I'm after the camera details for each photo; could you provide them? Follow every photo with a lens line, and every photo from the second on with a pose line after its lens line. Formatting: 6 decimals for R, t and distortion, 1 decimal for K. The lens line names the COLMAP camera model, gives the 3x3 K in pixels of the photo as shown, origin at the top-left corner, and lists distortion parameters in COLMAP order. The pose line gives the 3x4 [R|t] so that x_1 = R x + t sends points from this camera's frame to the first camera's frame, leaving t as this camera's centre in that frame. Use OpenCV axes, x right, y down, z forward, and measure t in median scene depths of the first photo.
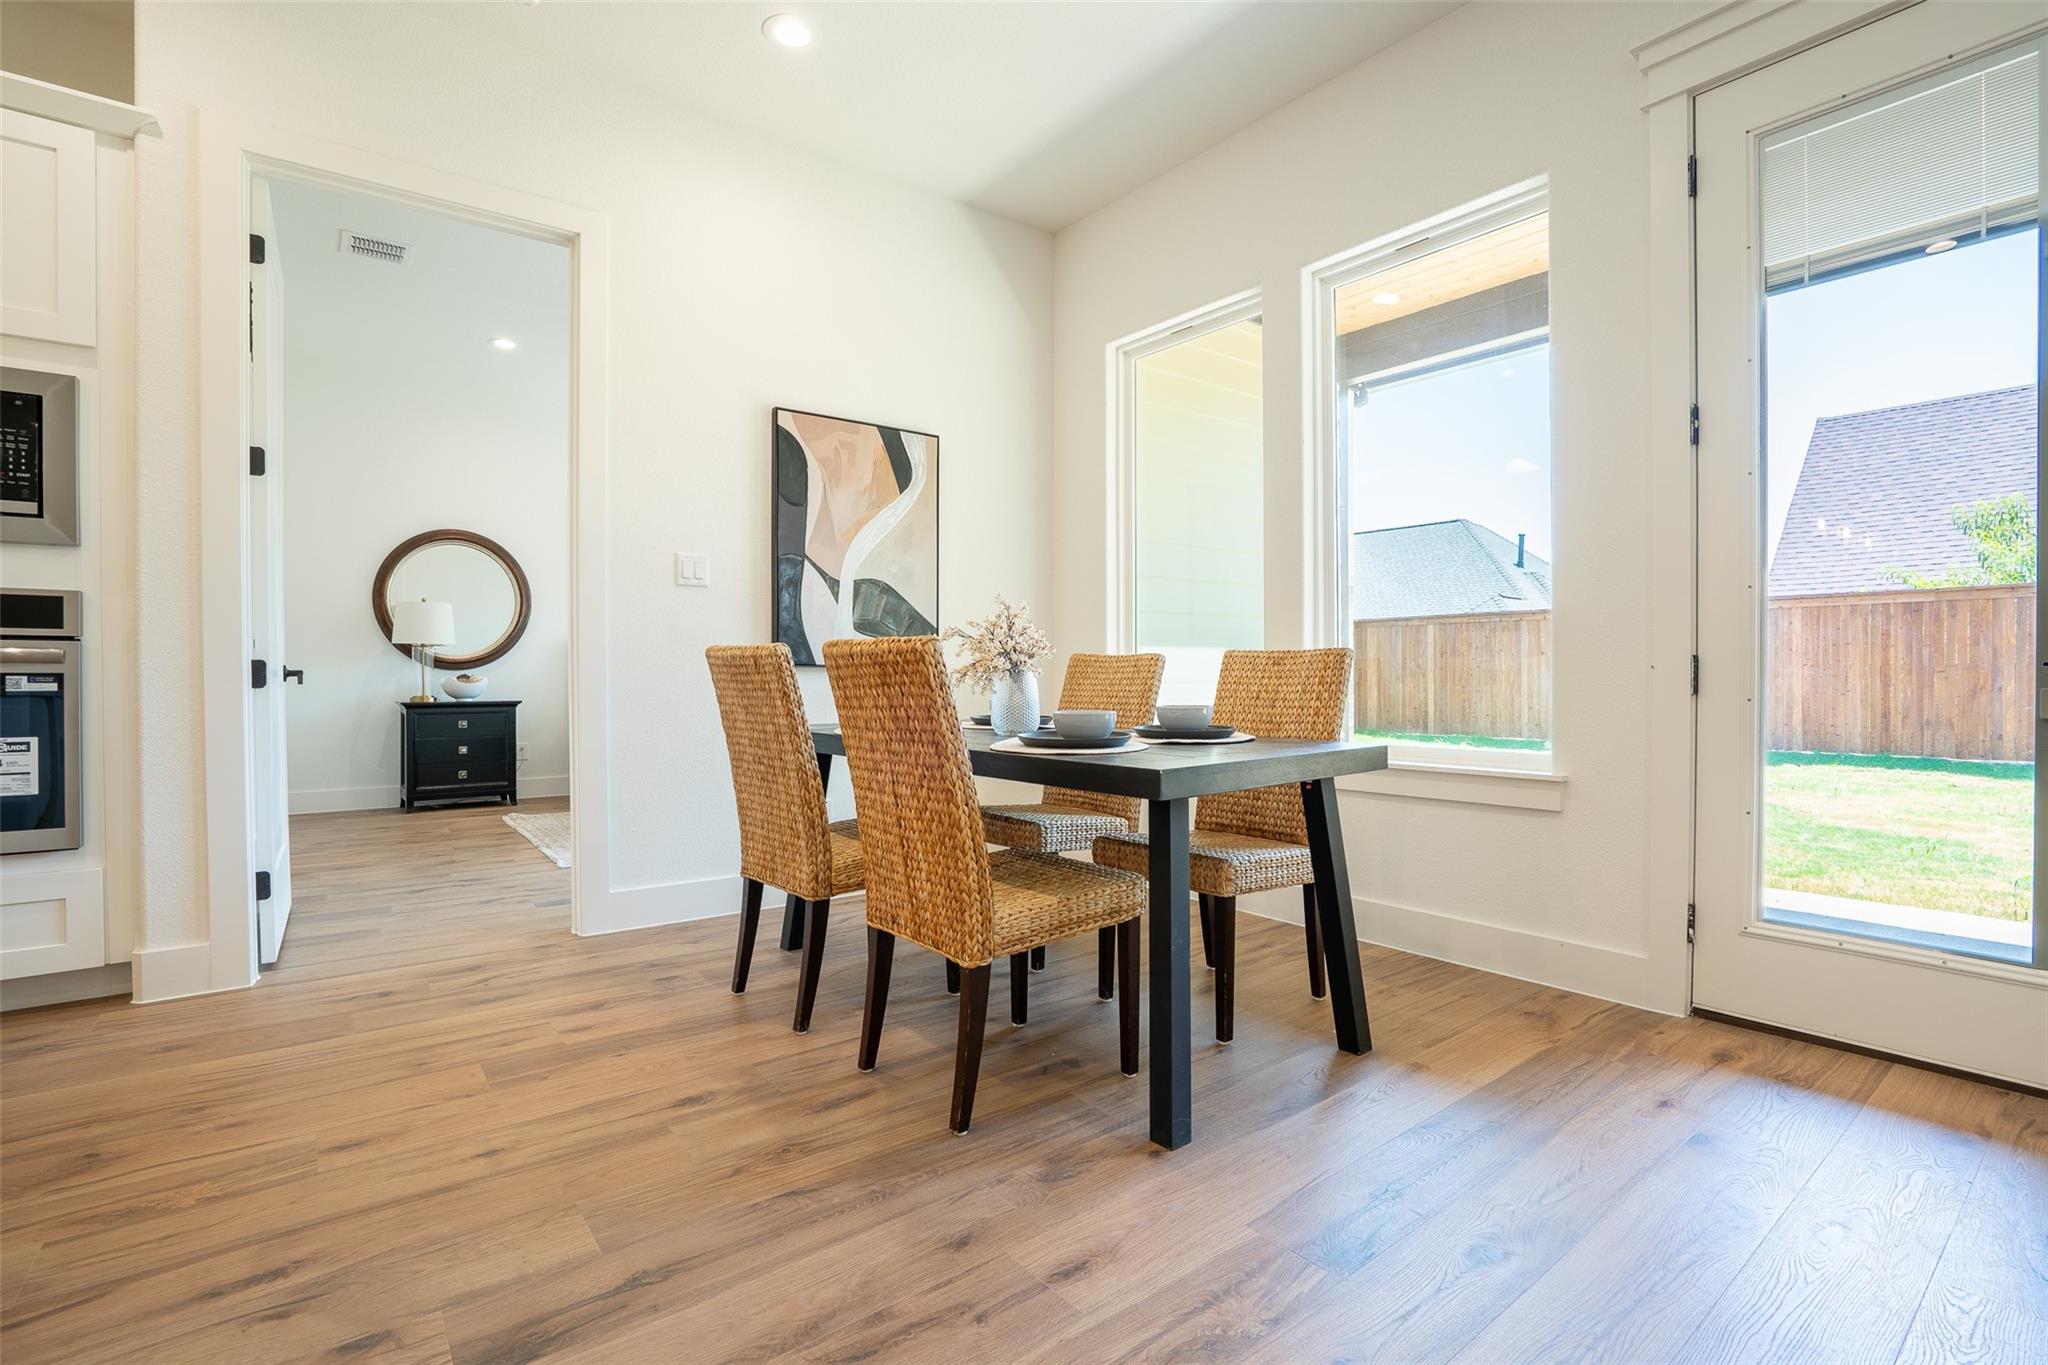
lens RADIAL K [[946.9, 0, 1024.1], [0, 946.9, 686.1], [0, 0, 1]] dist [-0.054532, 0.019008]
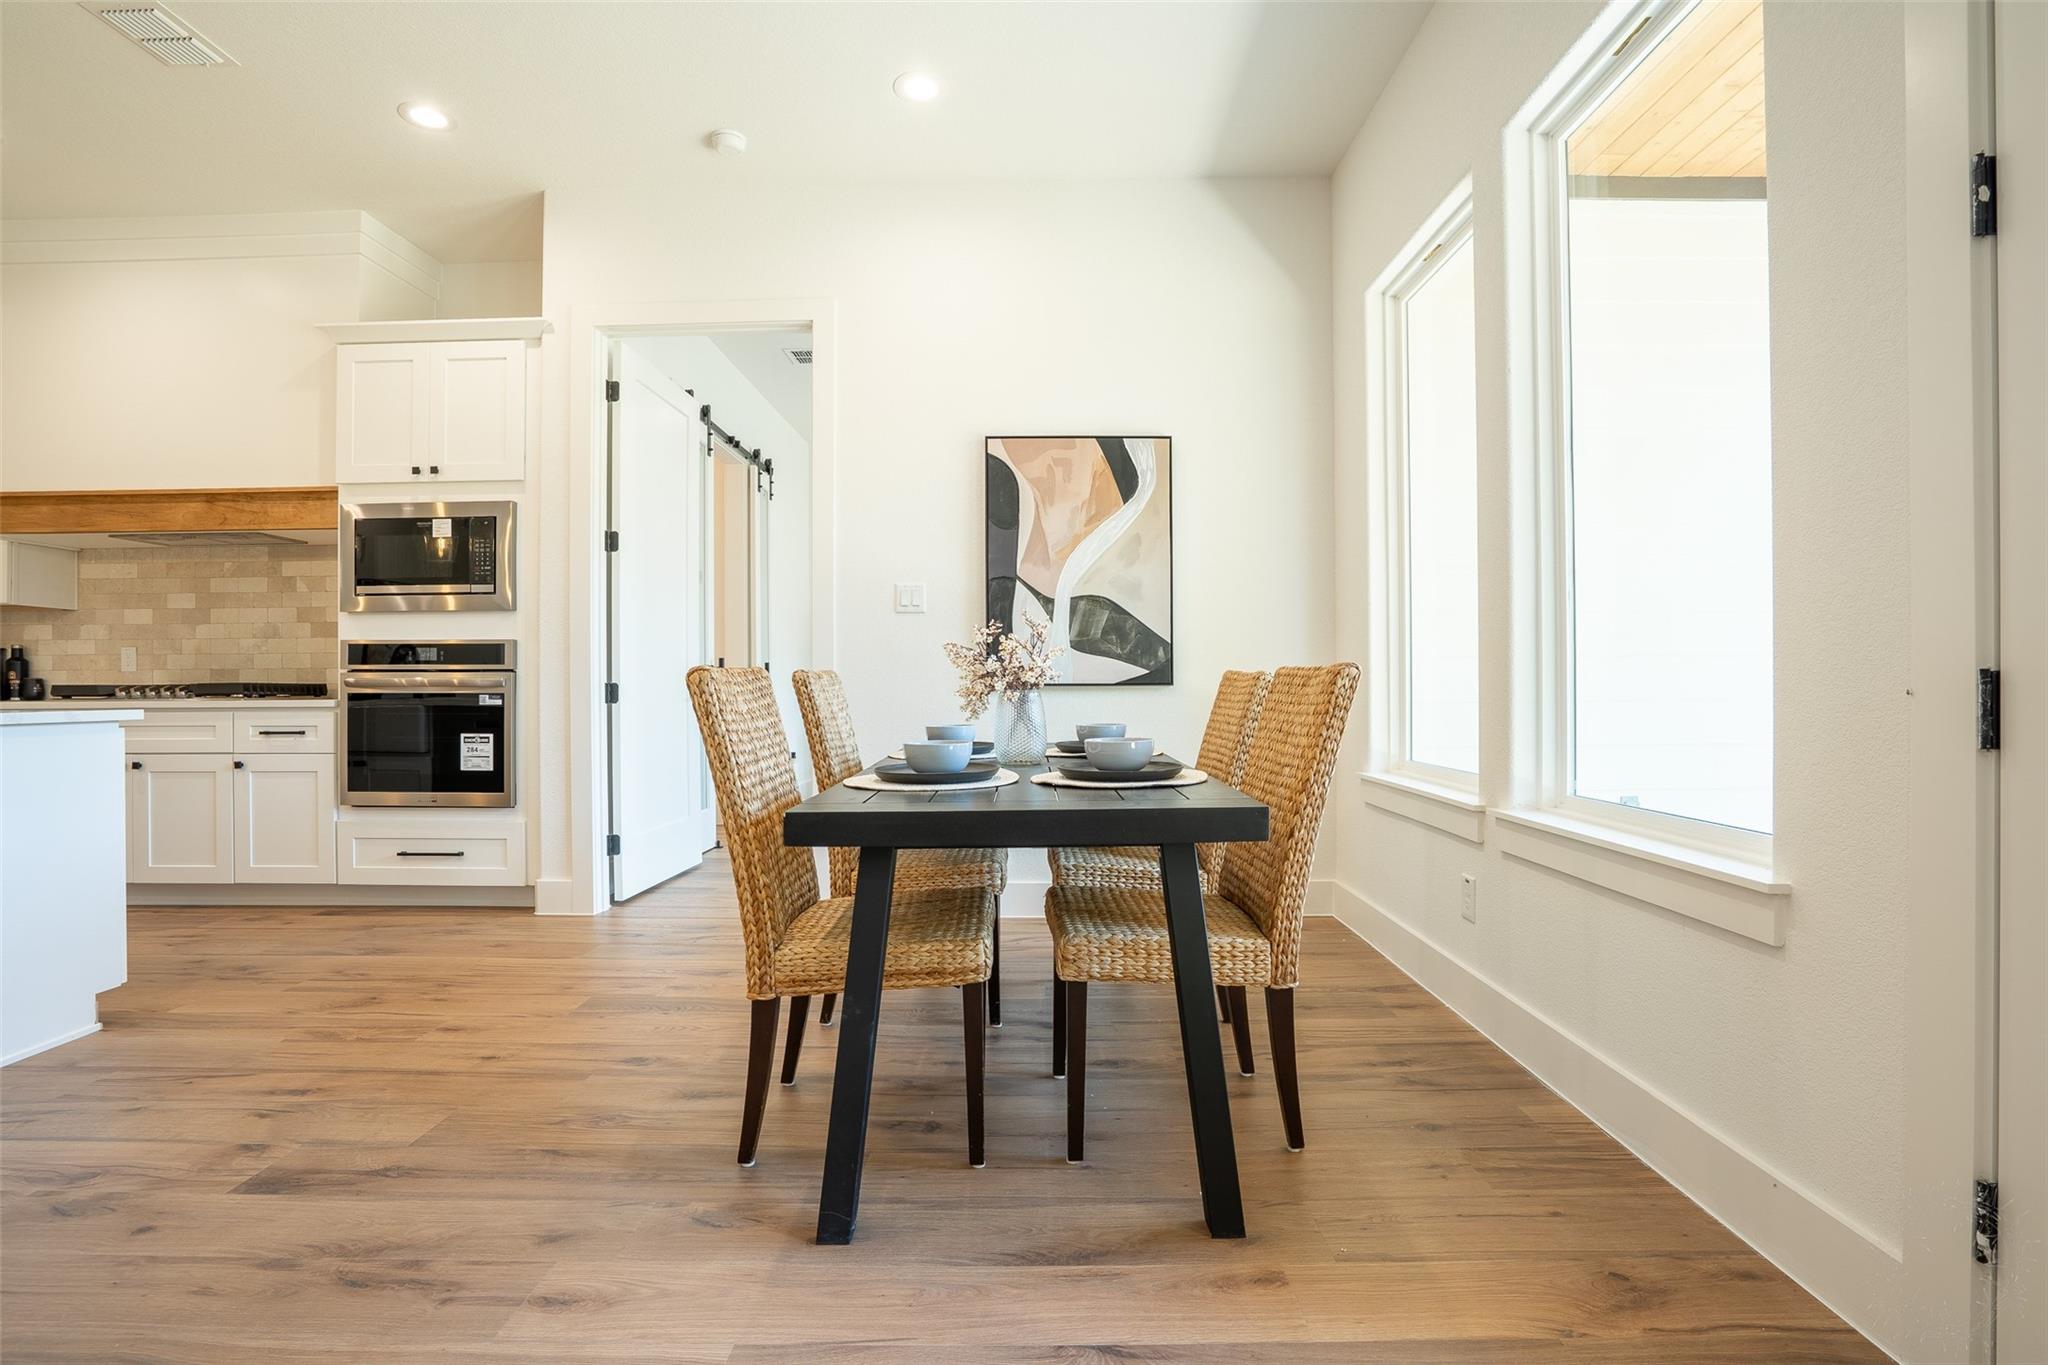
lens RADIAL K [[946.9, 0, 1022.0], [0, 946.9, 682.5], [0, 0, 1]] dist [-0.054532, 0.019008]
pose [[0.783908, -0.002726, -0.620871, 0.605362], [-0.004270, 0.999943, -0.009782, -0.020125], [0.620862, 0.010319, 0.783852, 0.297110]]
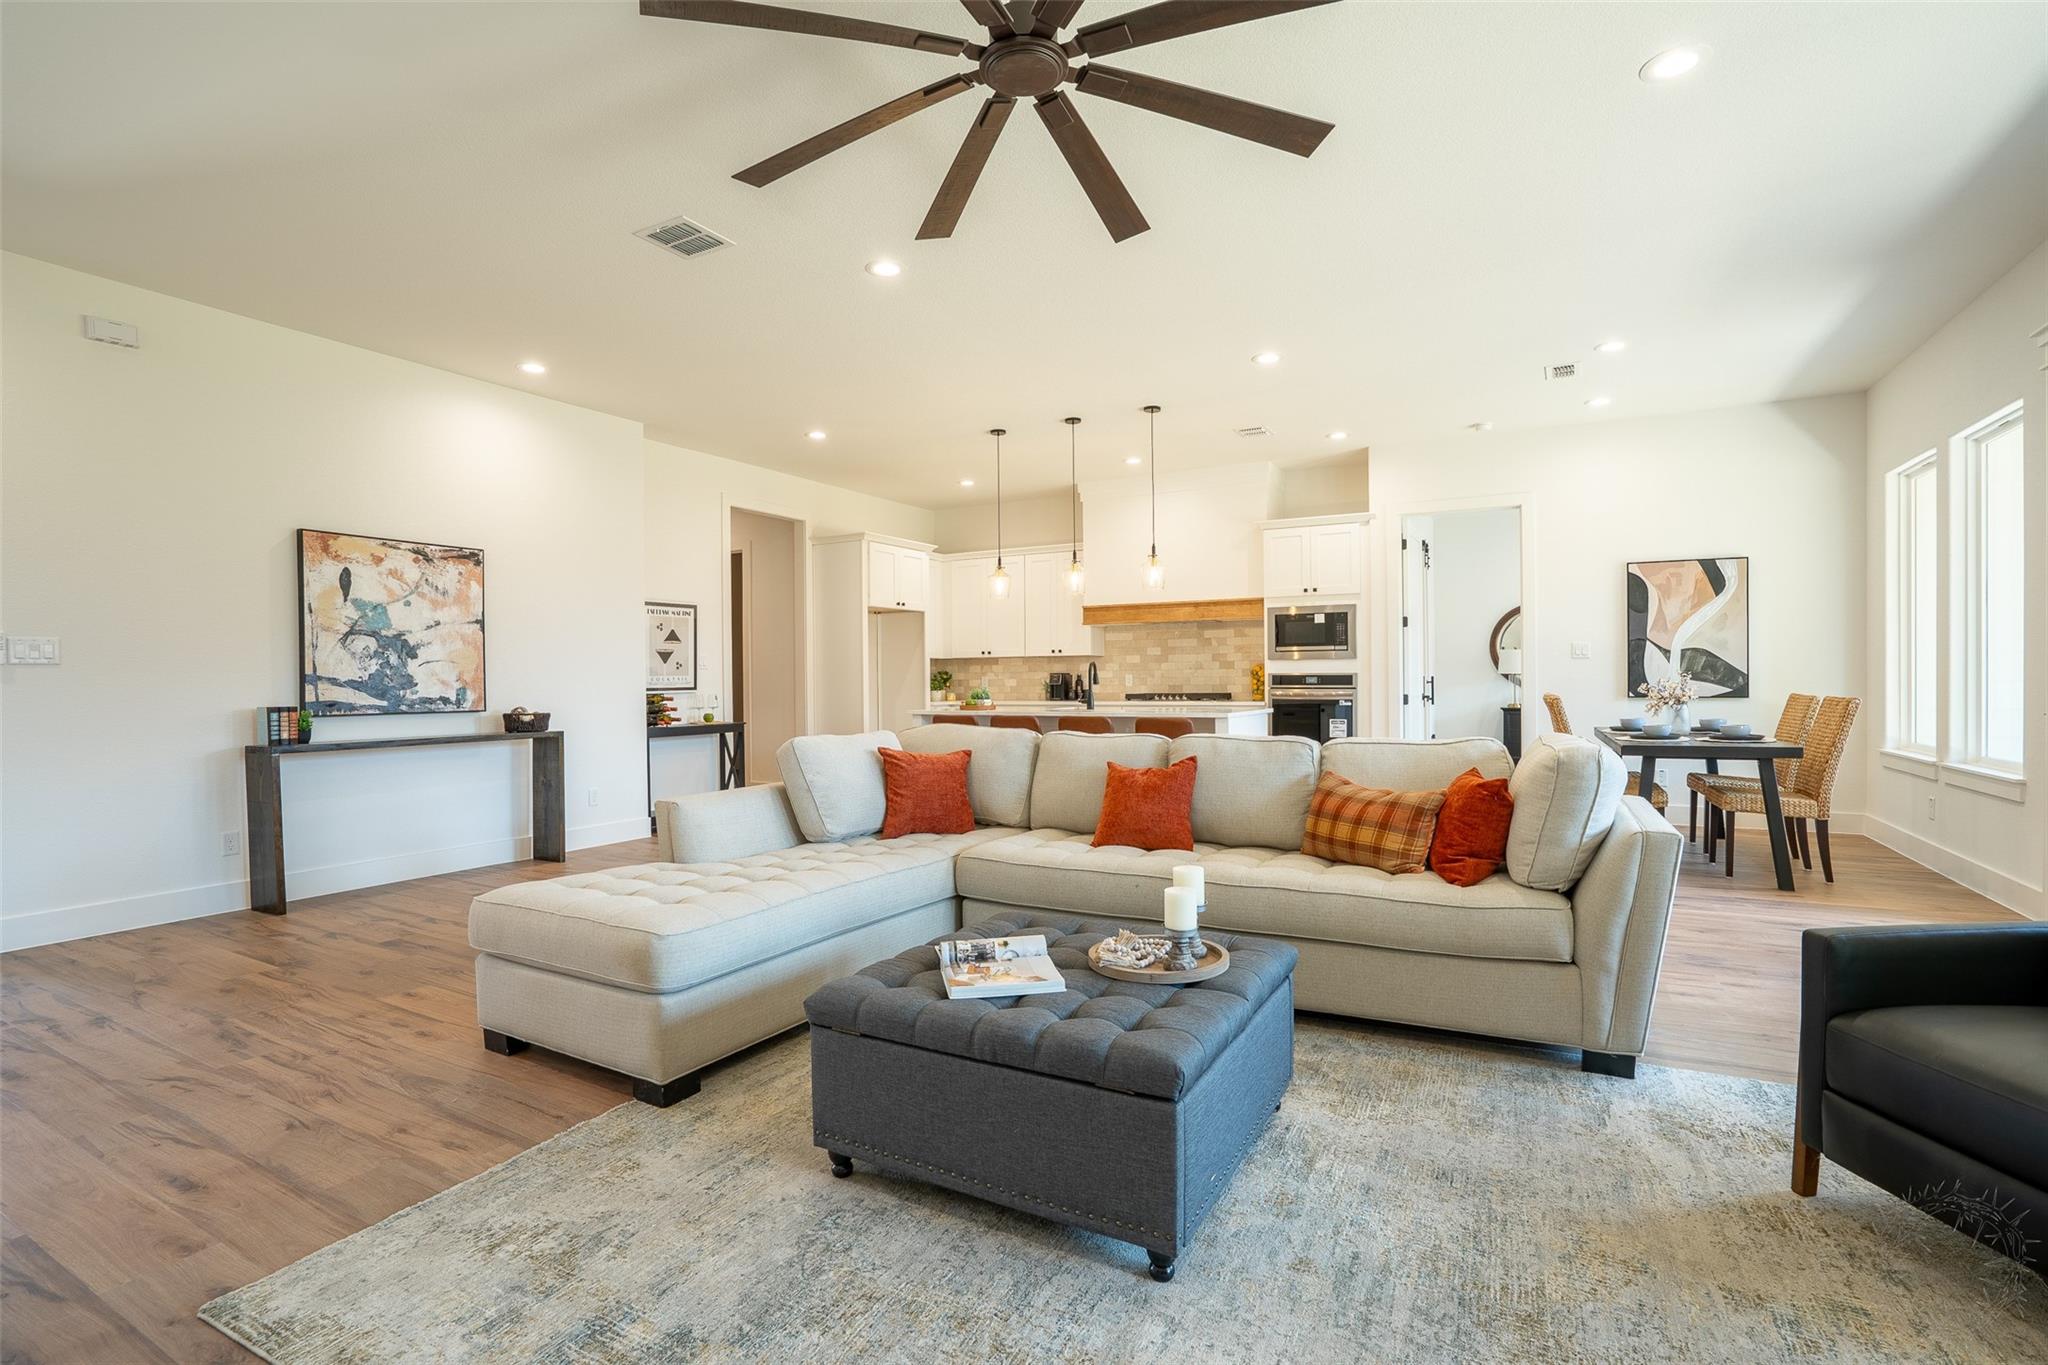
lens RADIAL K [[946.9, 0, 1028.1], [0, 946.9, 679.5], [0, 0, 1]] dist [-0.054532, 0.019008]
pose [[0.404601, 0.000918, -0.914493, 1.423149], [-0.003680, 0.999993, -0.000624, -0.074749], [0.914486, 0.003618, 0.404602, -1.301348]]
